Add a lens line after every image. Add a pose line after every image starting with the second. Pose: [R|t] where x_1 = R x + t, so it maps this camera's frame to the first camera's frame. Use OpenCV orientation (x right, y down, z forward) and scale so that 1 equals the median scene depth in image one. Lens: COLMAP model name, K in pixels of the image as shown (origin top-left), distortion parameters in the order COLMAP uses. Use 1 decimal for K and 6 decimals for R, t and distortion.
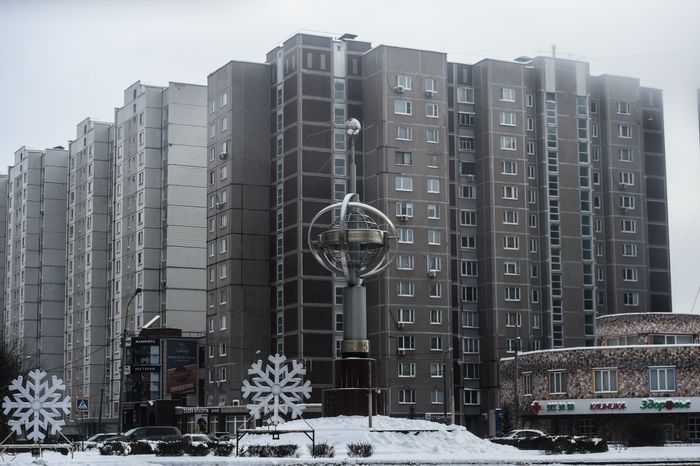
lens RADIAL K [[1454.5, 0, 350.0], [0, 1454.5, 233.0], [0, 0, 1]] dist [-0.057227, -0.050173]
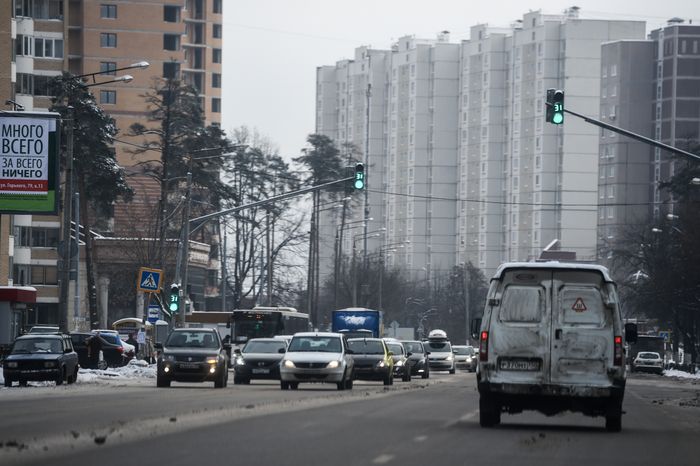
lens RADIAL K [[3839.6, 0, 350.0], [0, 3839.6, 233.0], [0, 0, 1]] dist [1.887847, -8.554013]
pose [[0.986266, 0.023803, -0.163440, 0.197503], [-0.004710, 0.993211, 0.116228, -0.285229], [0.165098, -0.113862, 0.979683, -1.923229]]
